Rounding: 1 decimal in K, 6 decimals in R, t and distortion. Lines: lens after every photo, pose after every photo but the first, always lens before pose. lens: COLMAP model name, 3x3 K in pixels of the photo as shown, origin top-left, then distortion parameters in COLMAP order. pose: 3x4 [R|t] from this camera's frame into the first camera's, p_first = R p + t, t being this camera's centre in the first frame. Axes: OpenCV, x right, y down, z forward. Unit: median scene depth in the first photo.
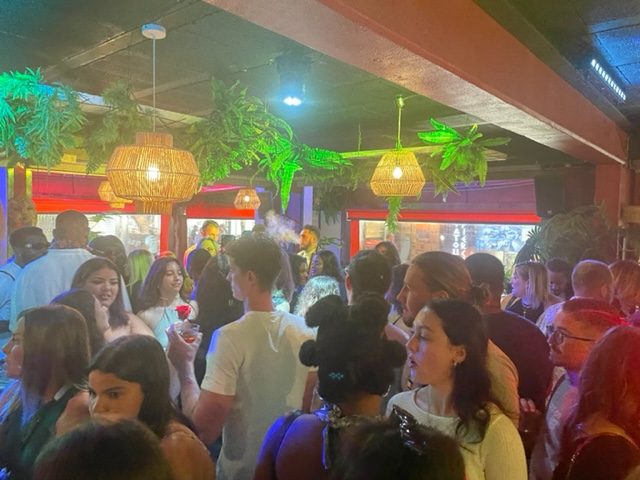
lens RADIAL K [[485.3, 0, 320.2], [0, 485.3, 227.3], [0, 0, 1]] dist [0.081820, -0.104423]
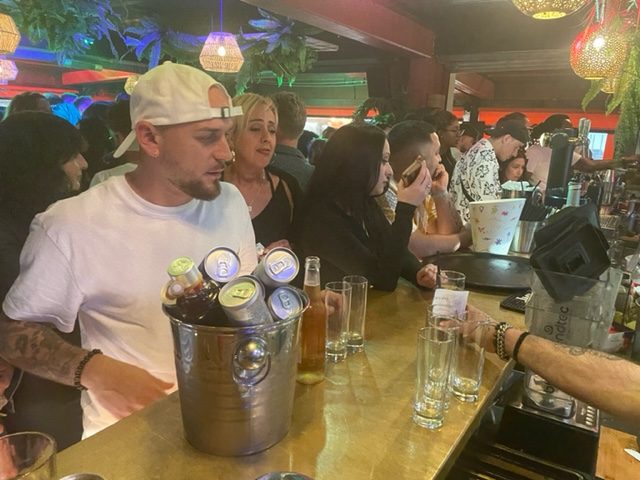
lens RADIAL K [[480.3, 0, 331.3], [0, 480.3, 237.2], [0, 0, 1]] dist [0.102429, -0.096381]
pose [[0.992525, -0.004044, 0.121976, 0.275066], [-0.020277, 0.980095, 0.197489, 0.098388], [-0.120346, -0.198487, 0.972687, -0.329950]]
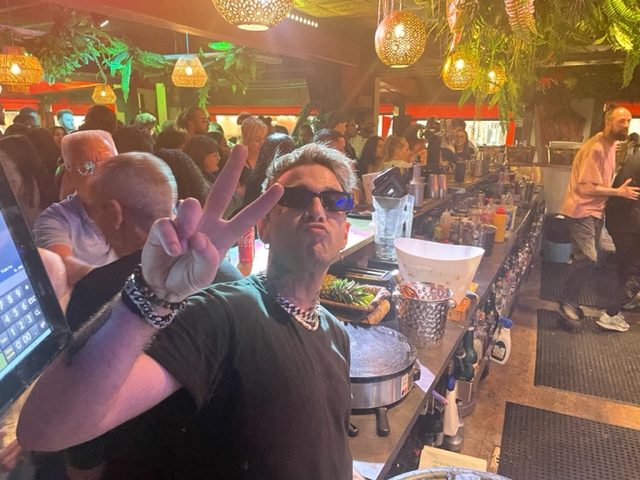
lens RADIAL K [[487.4, 0, 320.5], [0, 487.4, 240.7], [0, 0, 1]] dist [0.111706, -0.116529]
pose [[0.979750, -0.066213, 0.188962, 0.228612], [0.024315, 0.976100, 0.215958, 0.083807], [-0.198745, -0.206991, 0.957943, -0.694910]]
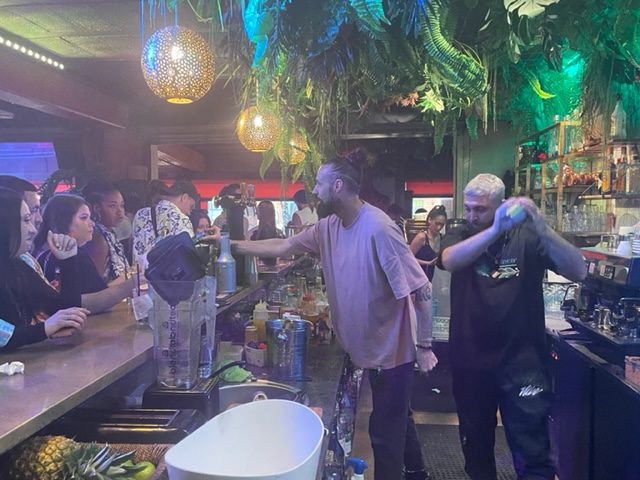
lens RADIAL K [[569.3, 0, 321.2], [0, 569.3, 241.6], [0, 0, 1]] dist [0.055438, -0.008500]
pose [[0.832452, -0.053554, 0.551504, 0.292450], [0.035324, 0.998423, 0.043634, 0.123231], [-0.552971, -0.016841, 0.833031, -0.520731]]
